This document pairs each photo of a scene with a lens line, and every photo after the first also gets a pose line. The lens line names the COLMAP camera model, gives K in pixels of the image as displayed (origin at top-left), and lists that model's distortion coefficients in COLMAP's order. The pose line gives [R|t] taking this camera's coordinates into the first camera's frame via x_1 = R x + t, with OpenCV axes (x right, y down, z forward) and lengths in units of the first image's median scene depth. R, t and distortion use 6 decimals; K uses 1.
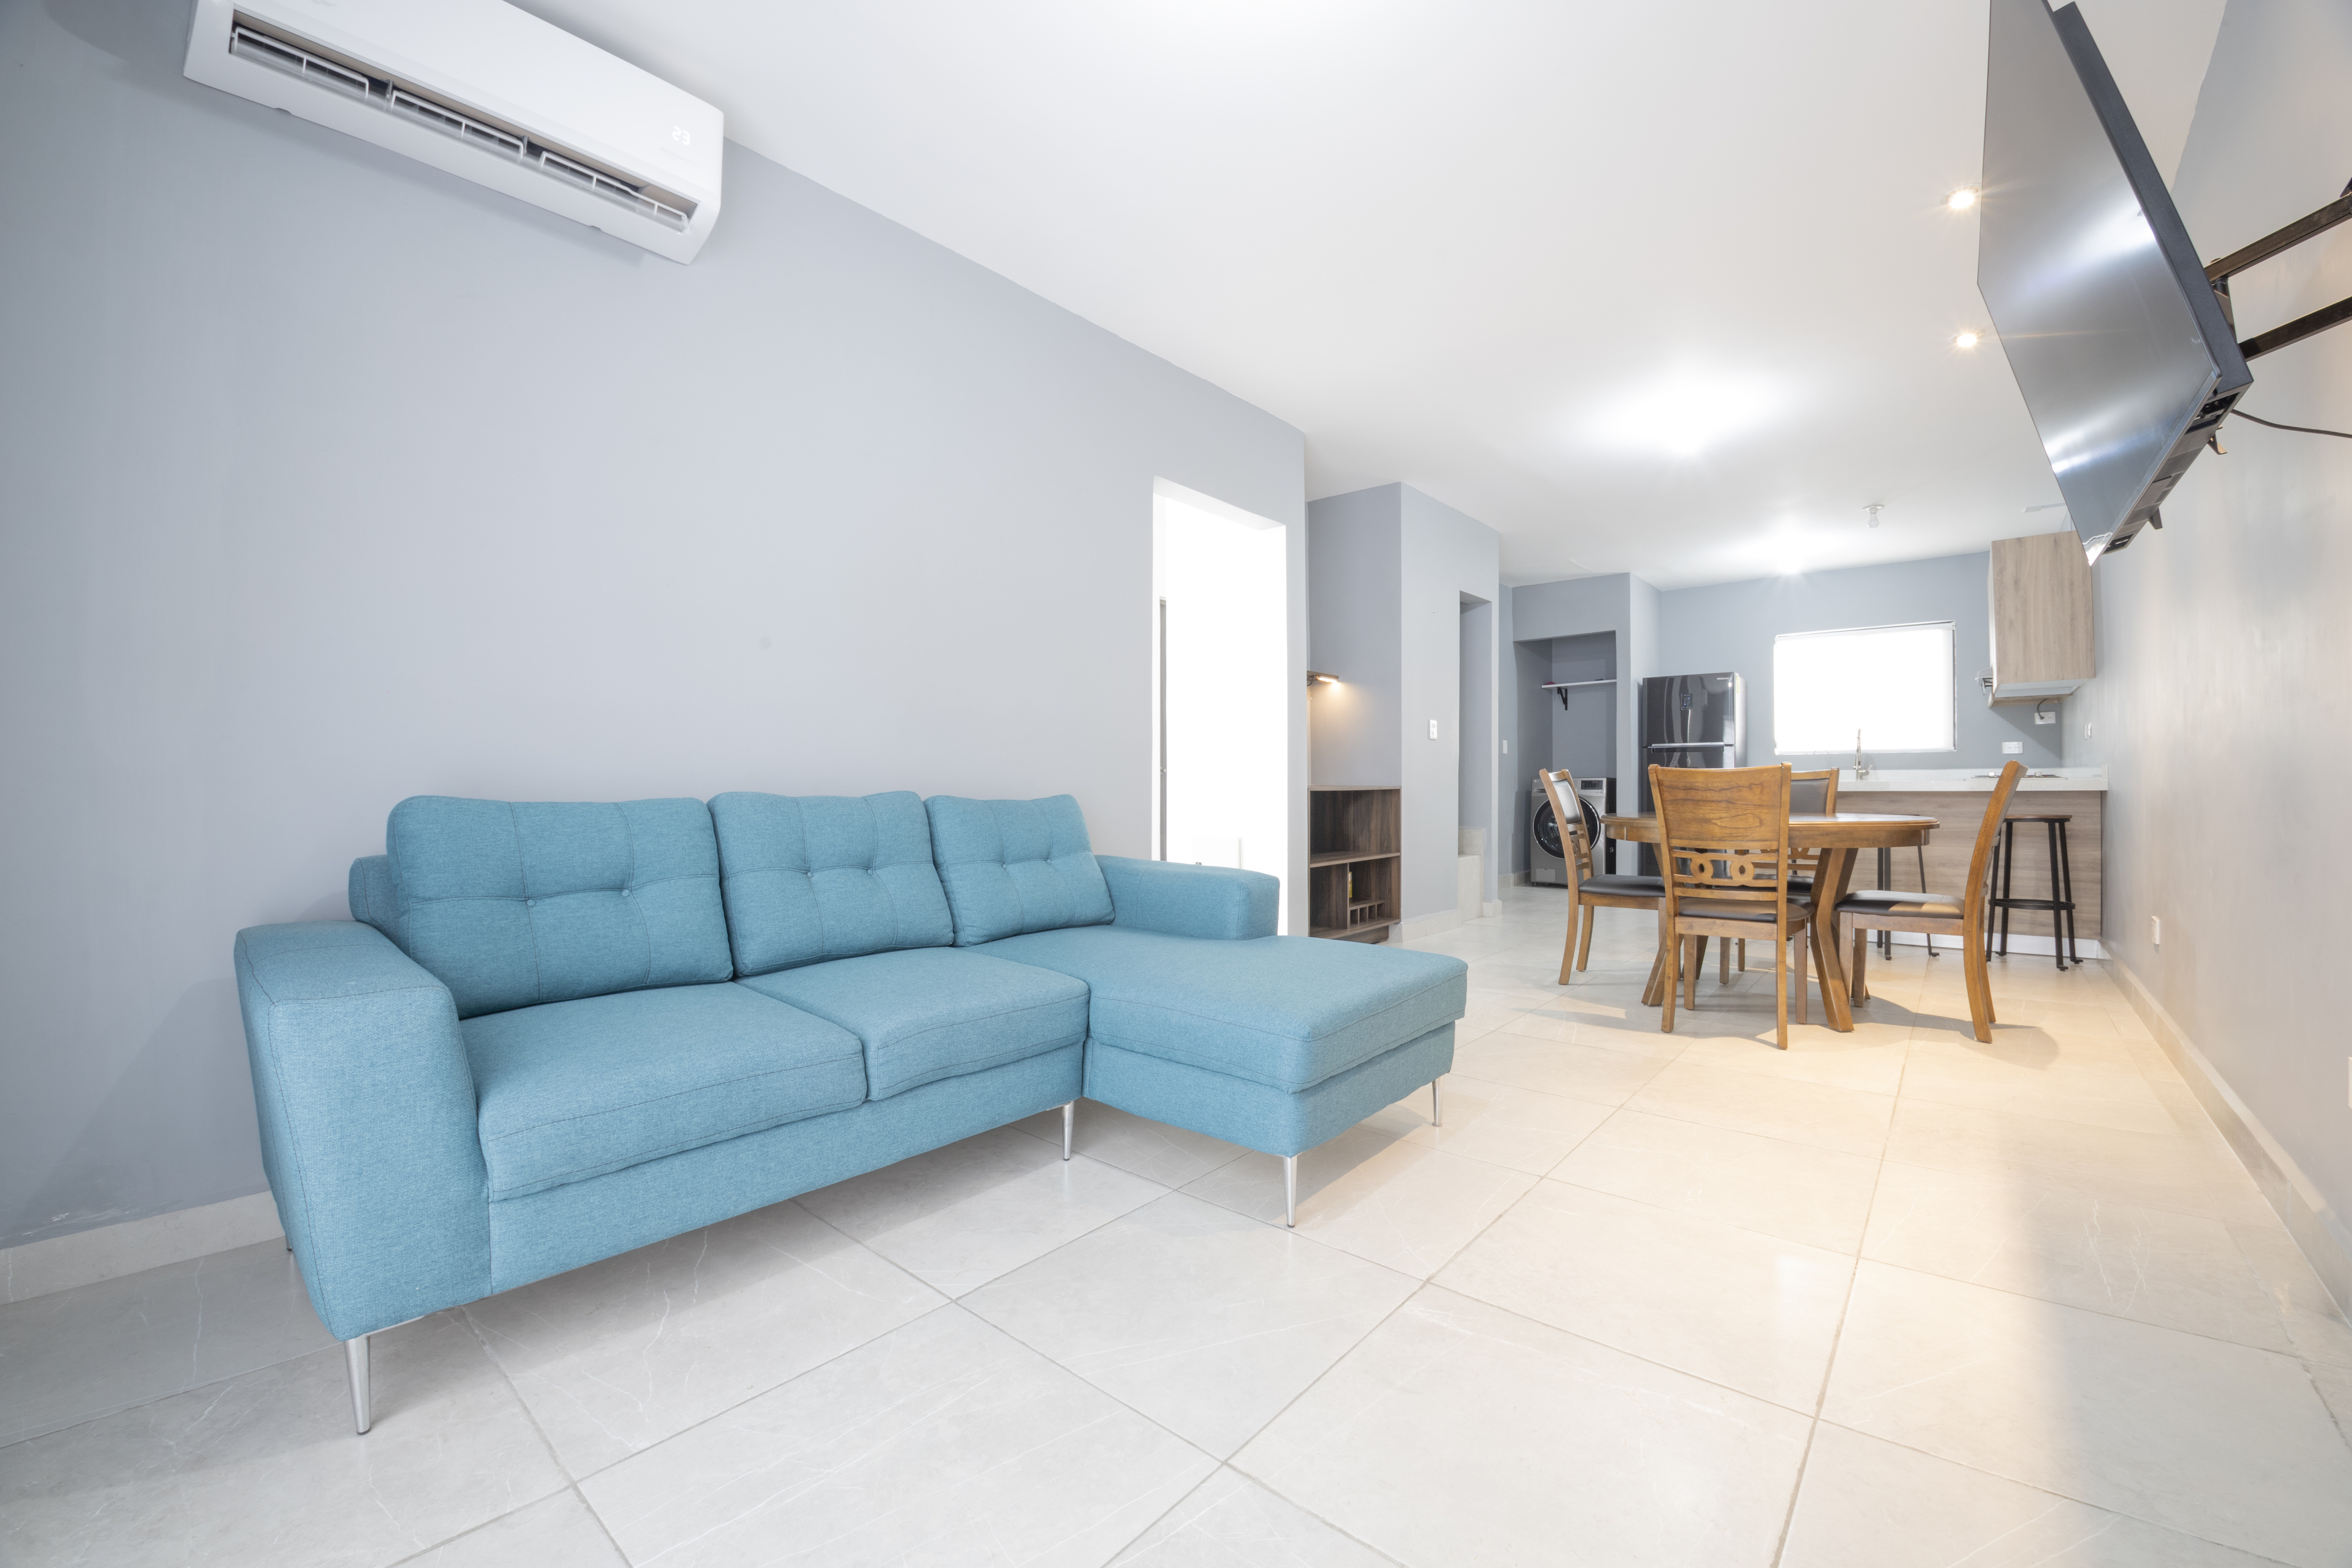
lens RADIAL K [[918.0, 0, 1176.0], [0, 918.0, 784.0], [0, 0, 1]] dist [-0.015394, -0.009505]
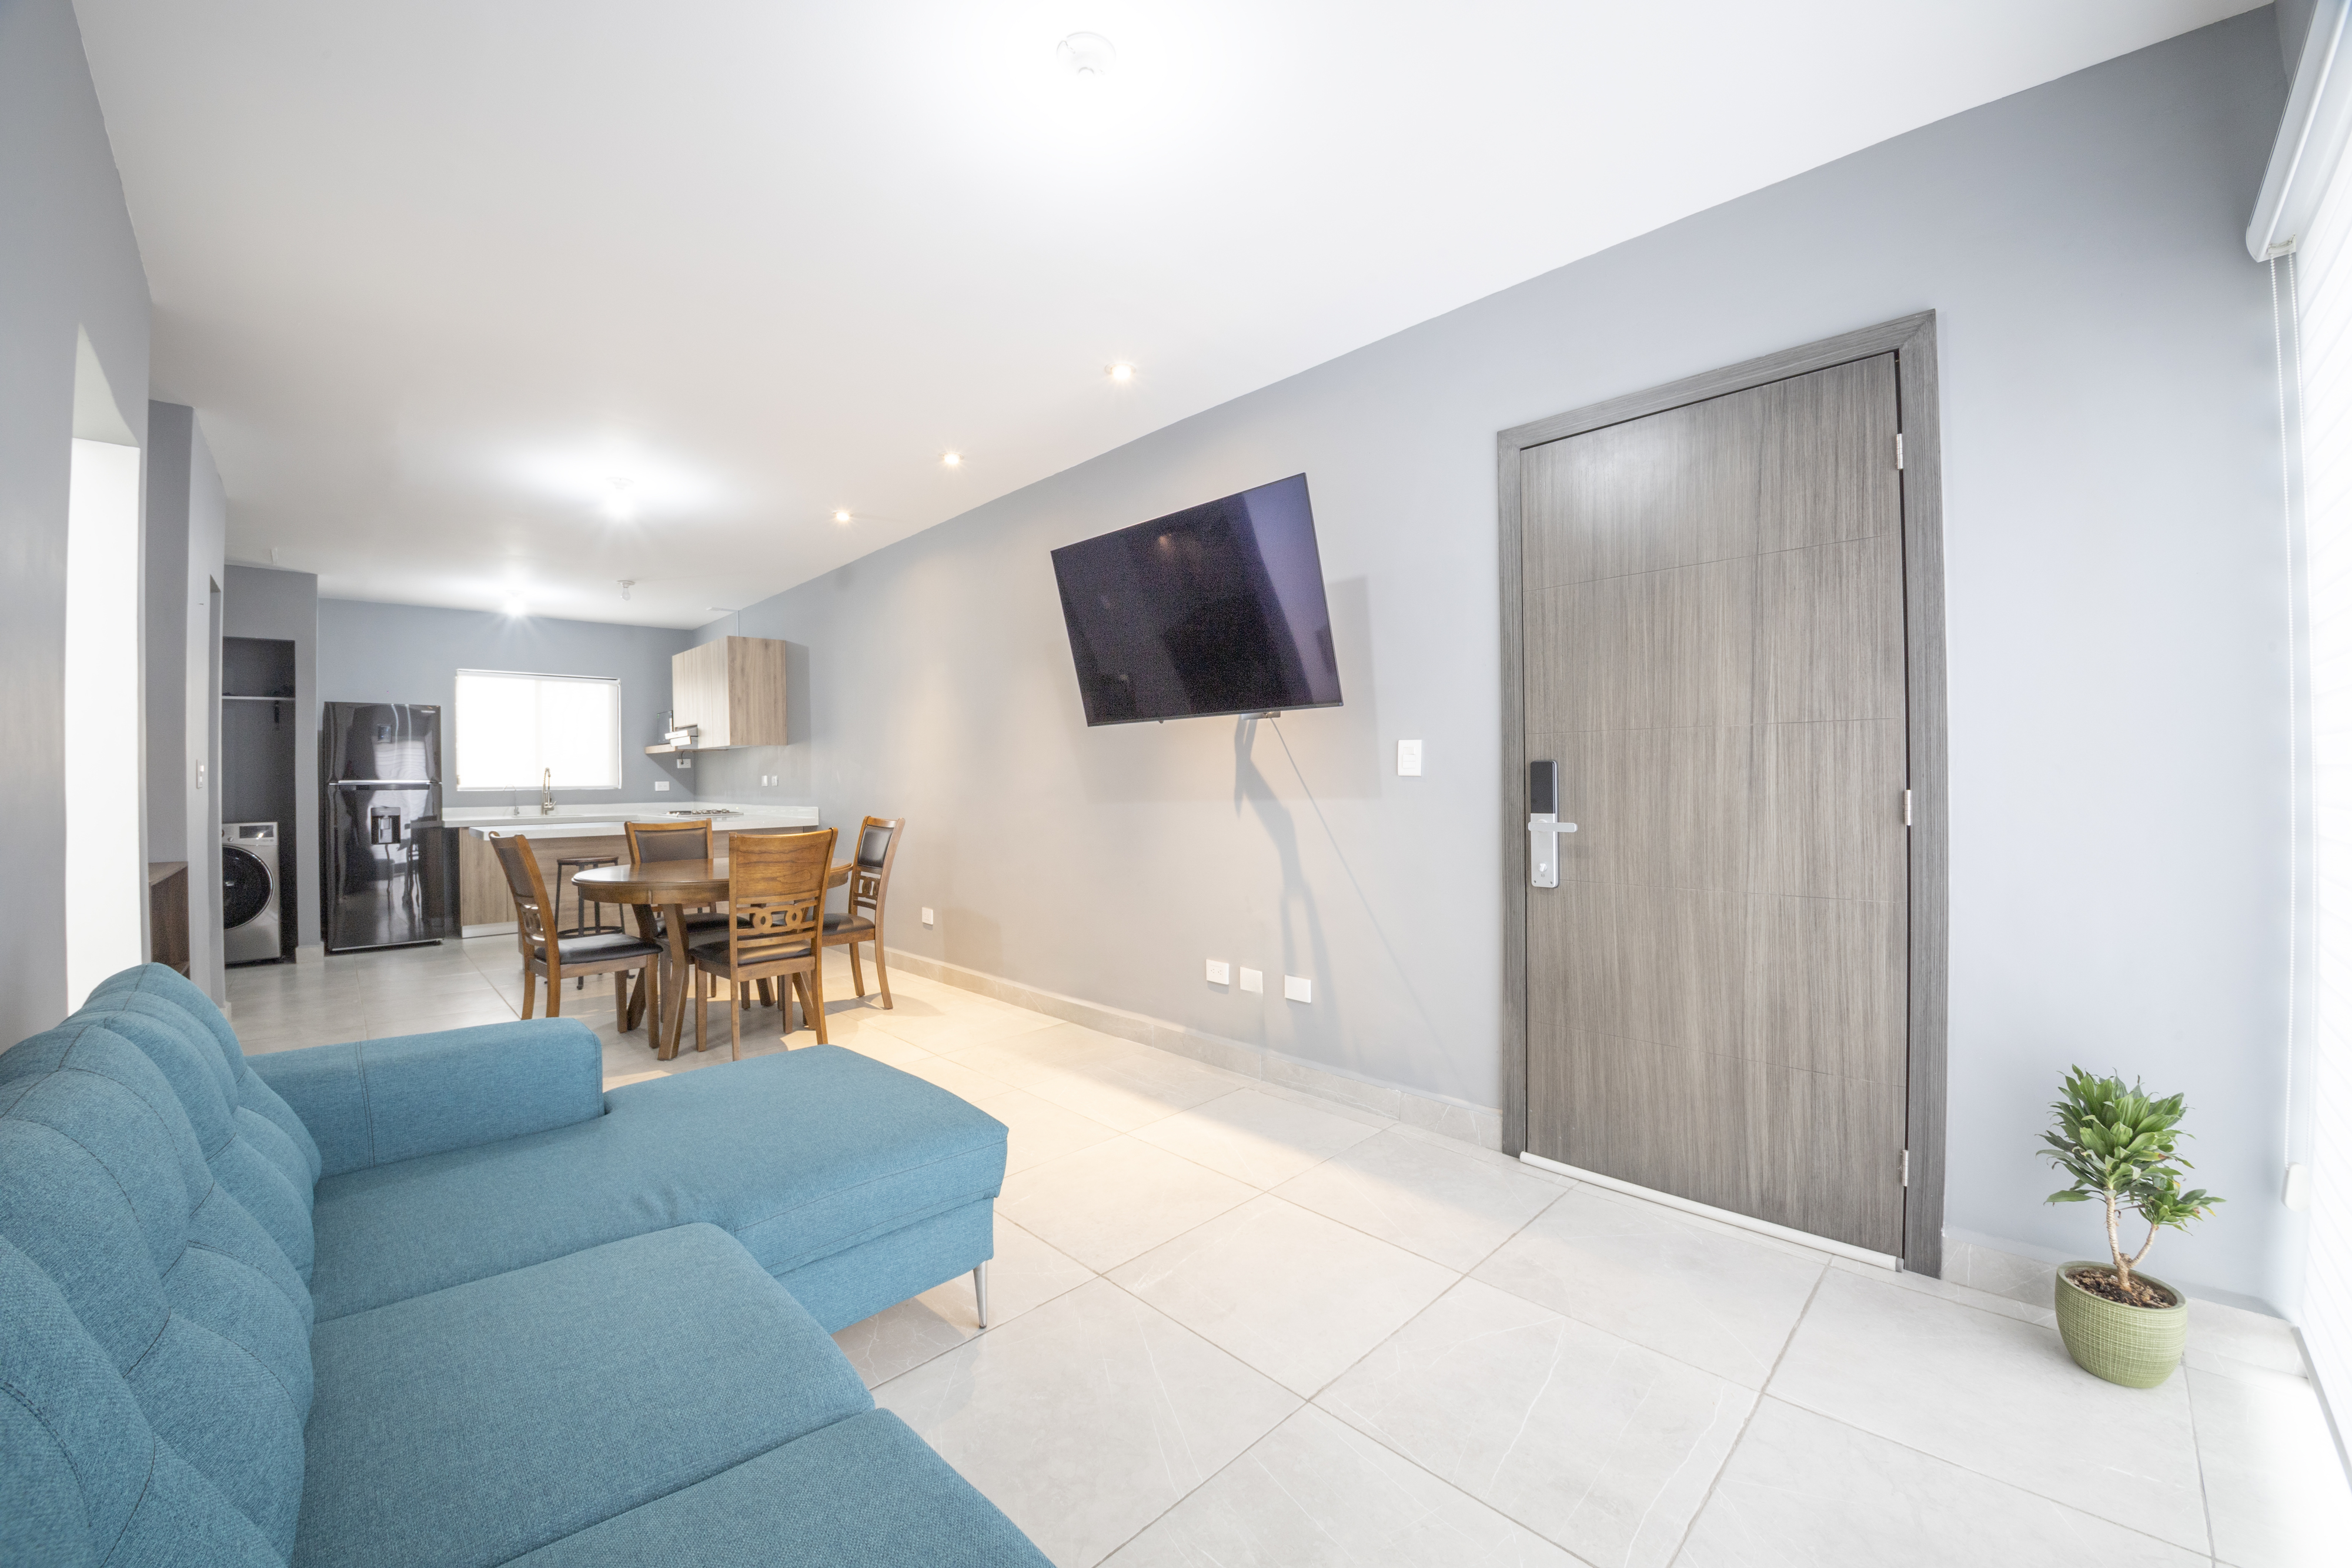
lens RADIAL K [[869.5, 0, 1176.0], [0, 869.5, 784.0], [0, 0, 1]] dist [-0.000148, -0.000004]
pose [[0.099188, 0.004530, 0.995058, -0.259308], [0.008199, 0.999952, -0.005369, -0.039083], [-0.995035, 0.008691, 0.099146, 0.210881]]
